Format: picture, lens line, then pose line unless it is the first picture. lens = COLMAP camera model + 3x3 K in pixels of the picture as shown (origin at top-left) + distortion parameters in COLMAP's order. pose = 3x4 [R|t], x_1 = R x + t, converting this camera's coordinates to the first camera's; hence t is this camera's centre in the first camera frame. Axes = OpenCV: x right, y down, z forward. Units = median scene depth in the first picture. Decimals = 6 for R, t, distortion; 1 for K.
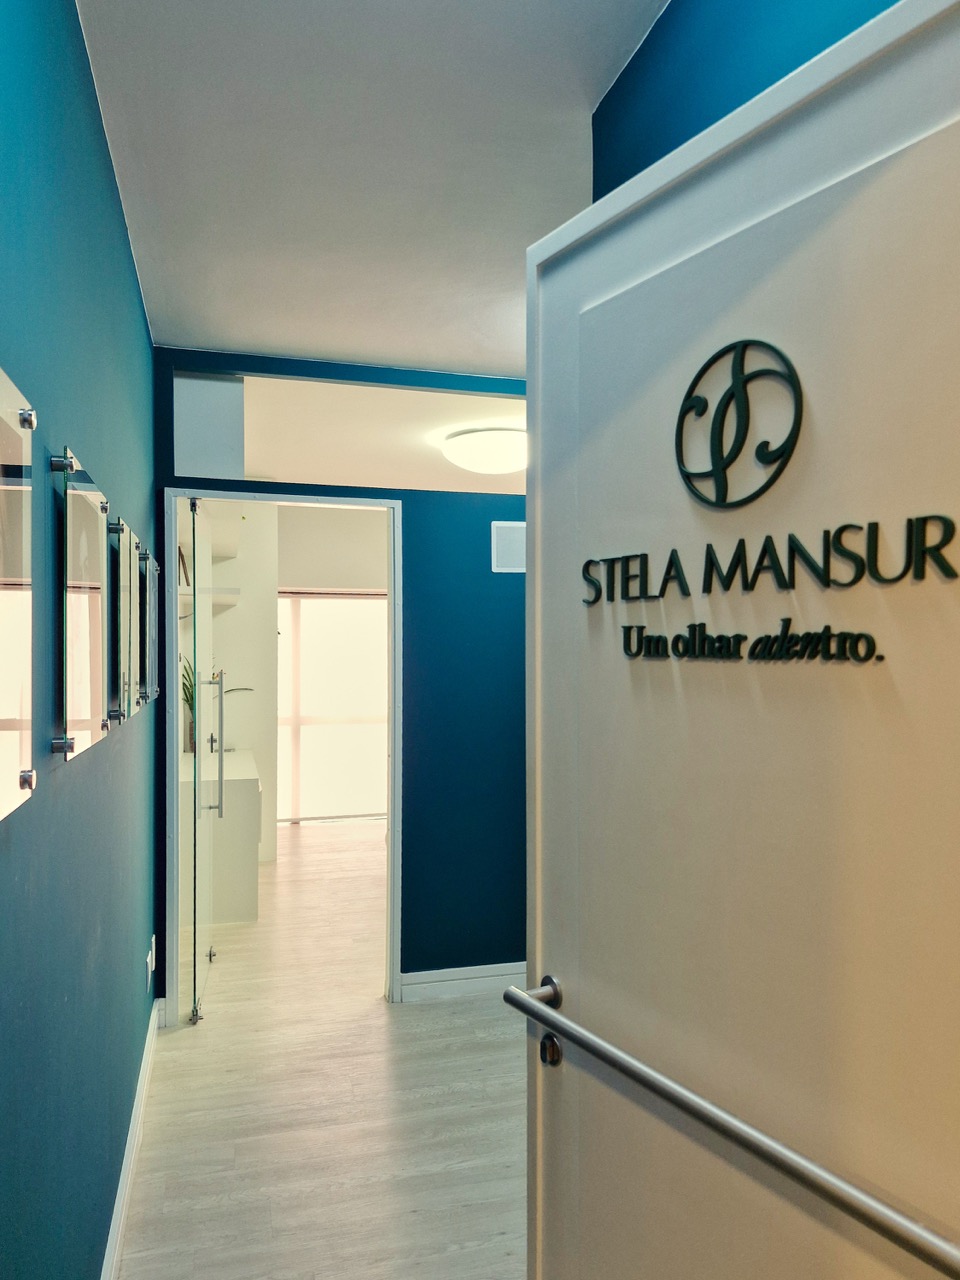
lens RADIAL K [[863.7, 0, 480.4], [0, 863.7, 644.5], [0, 0, 1]] dist [0.077774, -0.000821]
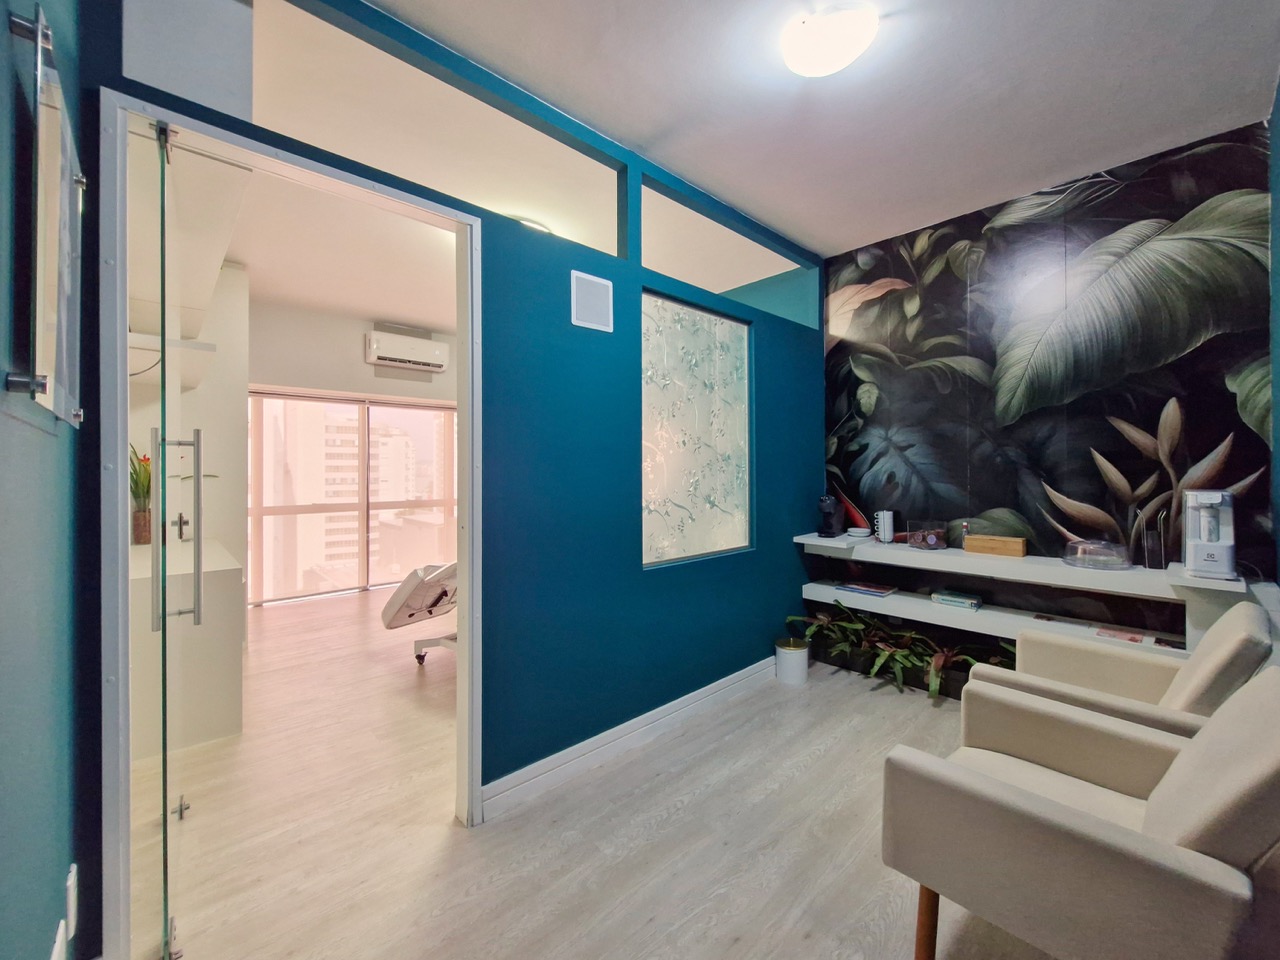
lens RADIAL K [[521.9, 0, 632.2], [0, 521.9, 458.8], [0, 0, 1]] dist [0.011187, 0.000123]
pose [[0.900718, 0.001758, 0.434401, -0.171796], [0.002007, 0.999964, -0.008209, 0.065926], [-0.434400, 0.008266, 0.900682, 0.466117]]
